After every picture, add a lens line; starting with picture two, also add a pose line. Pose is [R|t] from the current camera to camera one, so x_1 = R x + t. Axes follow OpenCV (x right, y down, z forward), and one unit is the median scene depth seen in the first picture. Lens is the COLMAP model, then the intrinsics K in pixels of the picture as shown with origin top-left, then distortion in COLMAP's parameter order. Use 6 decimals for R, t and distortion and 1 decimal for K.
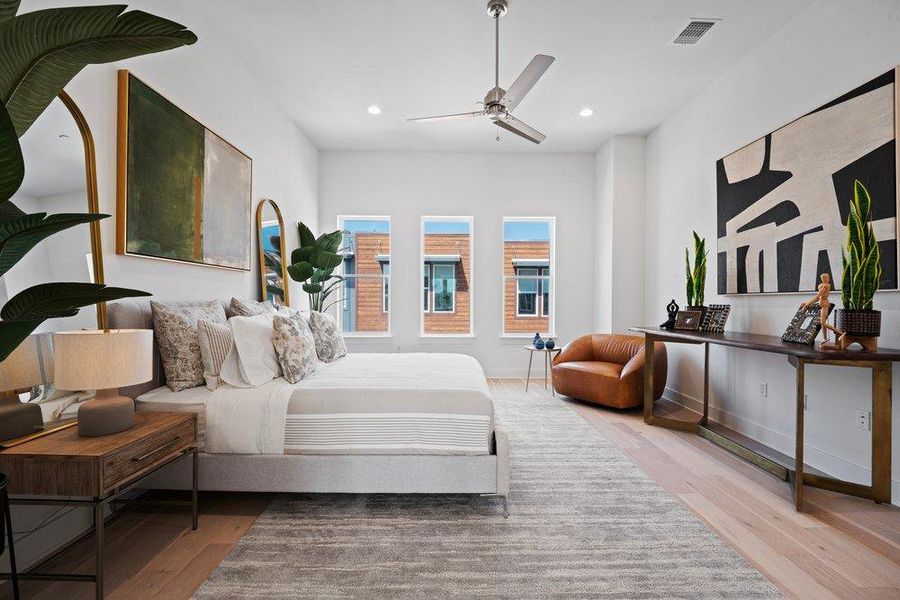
lens RADIAL K [[373.9, 0, 446.1], [0, 373.9, 300.4], [0, 0, 1]] dist [-0.005778, -0.006226]
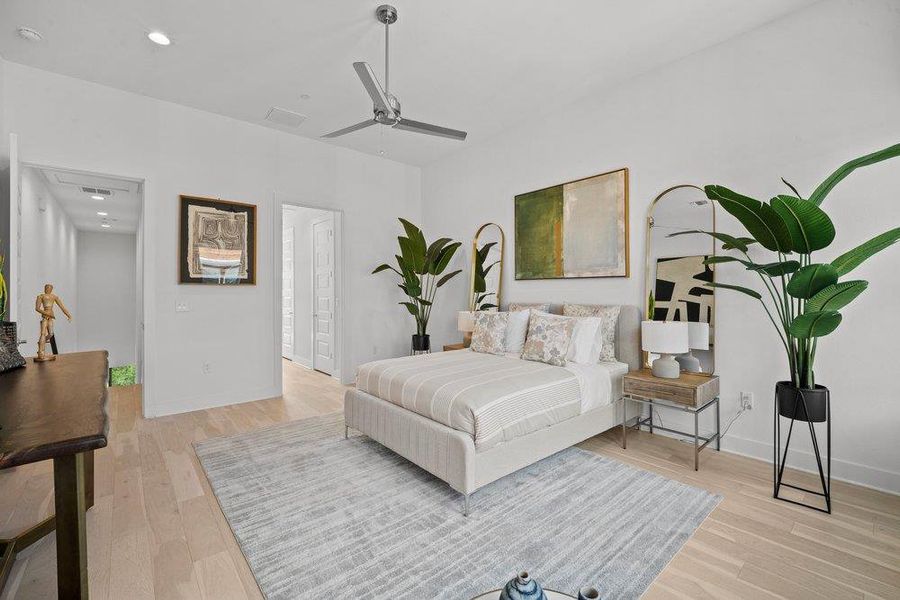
lens RADIAL K [[373.9, 0, 458.0], [0, 373.9, 290.8], [0, 0, 1]] dist [-0.005778, -0.006226]
pose [[-0.746806, -0.005367, -0.665020, 0.659463], [-0.004707, 0.999985, -0.002783, -0.044216], [0.665025, 0.001052, -0.746820, 1.896760]]
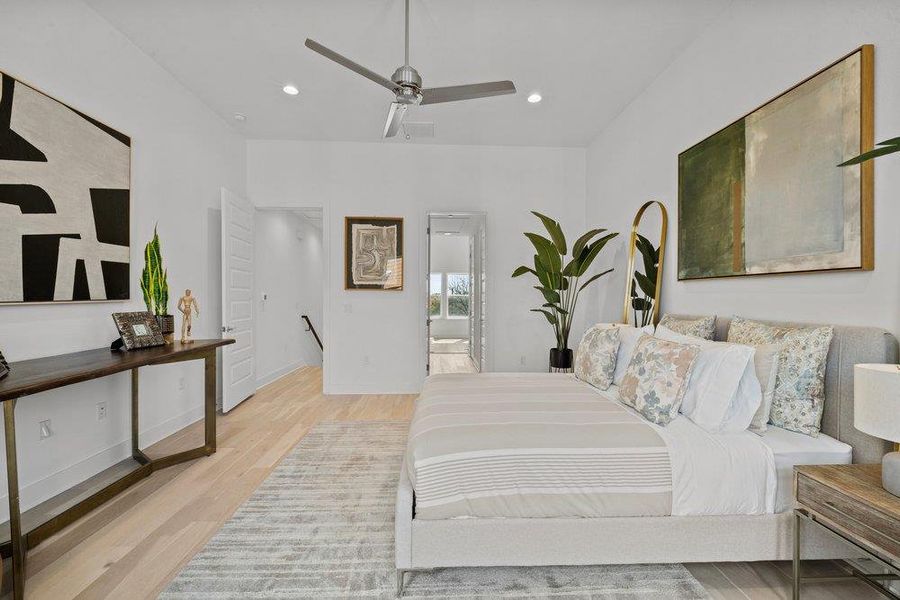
lens RADIAL K [[373.9, 0, 455.1], [0, 373.9, 302.7], [0, 0, 1]] dist [-0.005778, -0.006226]
pose [[-0.998417, -0.009064, -0.055506, 0.069535], [-0.010089, 0.999783, 0.018214, -0.045824], [0.055329, 0.018745, -0.998292, 1.902657]]
